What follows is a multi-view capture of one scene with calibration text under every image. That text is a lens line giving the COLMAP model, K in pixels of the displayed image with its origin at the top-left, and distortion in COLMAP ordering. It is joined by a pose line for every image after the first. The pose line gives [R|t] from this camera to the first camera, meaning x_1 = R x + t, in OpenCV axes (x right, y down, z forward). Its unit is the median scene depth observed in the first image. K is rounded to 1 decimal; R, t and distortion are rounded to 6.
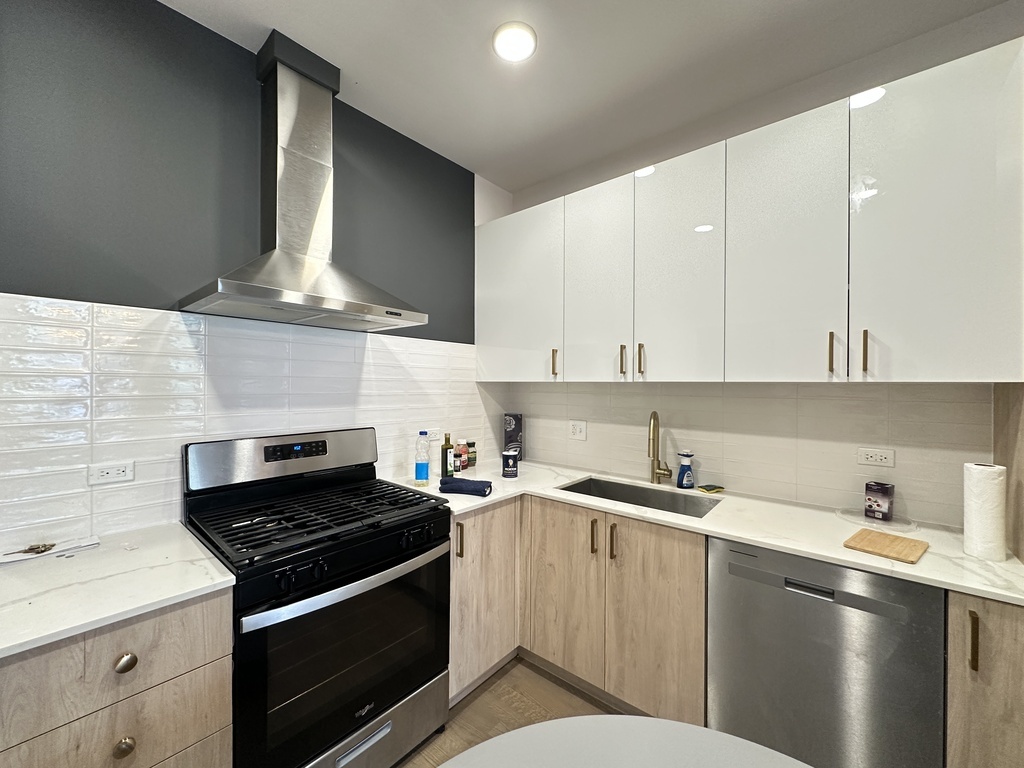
lens RADIAL K [[405.8, 0, 511.7], [0, 405.8, 383.0], [0, 0, 1]] dist [-0.002664, -0.000073]
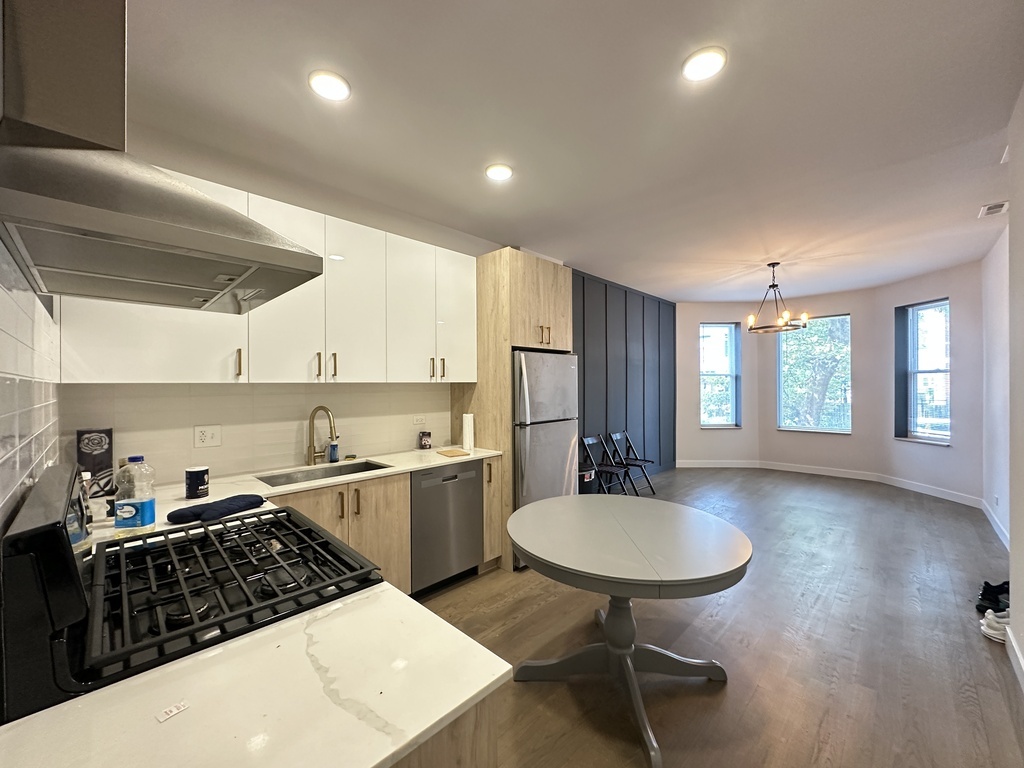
lens RADIAL K [[405.8, 0, 511.5], [0, 405.8, 384.6], [0, 0, 1]] dist [-0.002664, -0.000073]
pose [[0.068946, -0.008345, 0.997585, -0.960414], [0.005100, 0.999955, 0.008012, -0.004124], [-0.997607, 0.004535, 0.068986, 0.364543]]
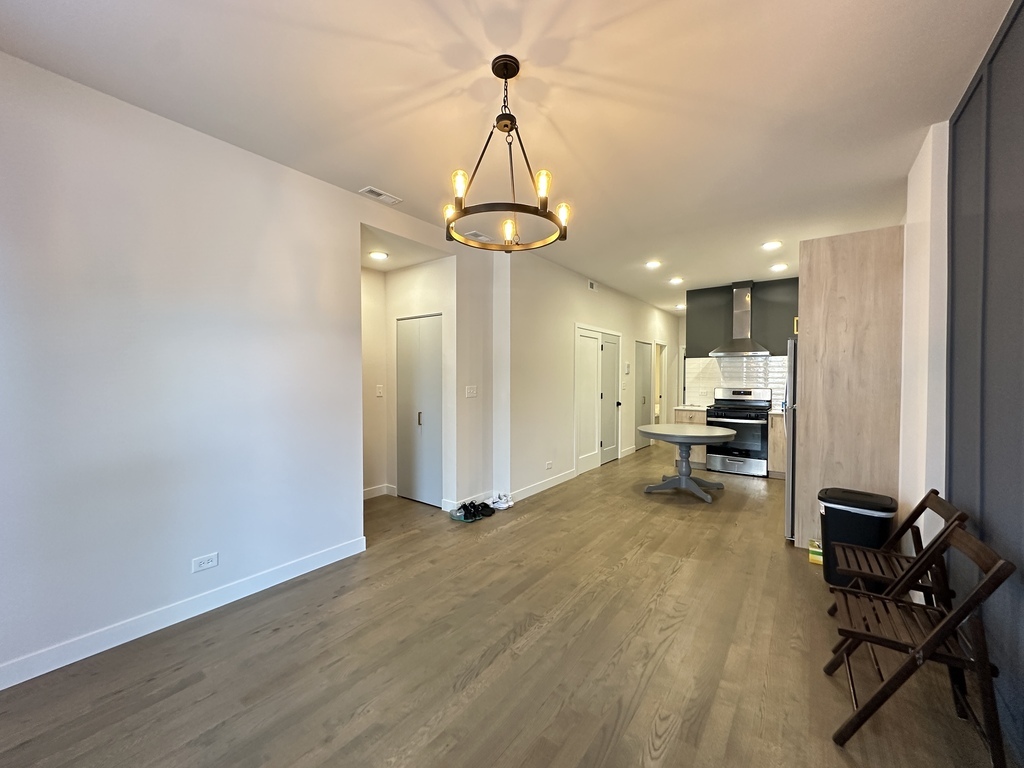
lens RADIAL K [[405.8, 0, 510.7], [0, 405.8, 383.0], [0, 0, 1]] dist [-0.002664, -0.000073]
pose [[0.062265, 0.007173, -0.998034, 2.678494], [-0.000893, 0.999974, 0.007131, 0.053698], [0.998059, 0.000448, 0.062270, -1.141262]]
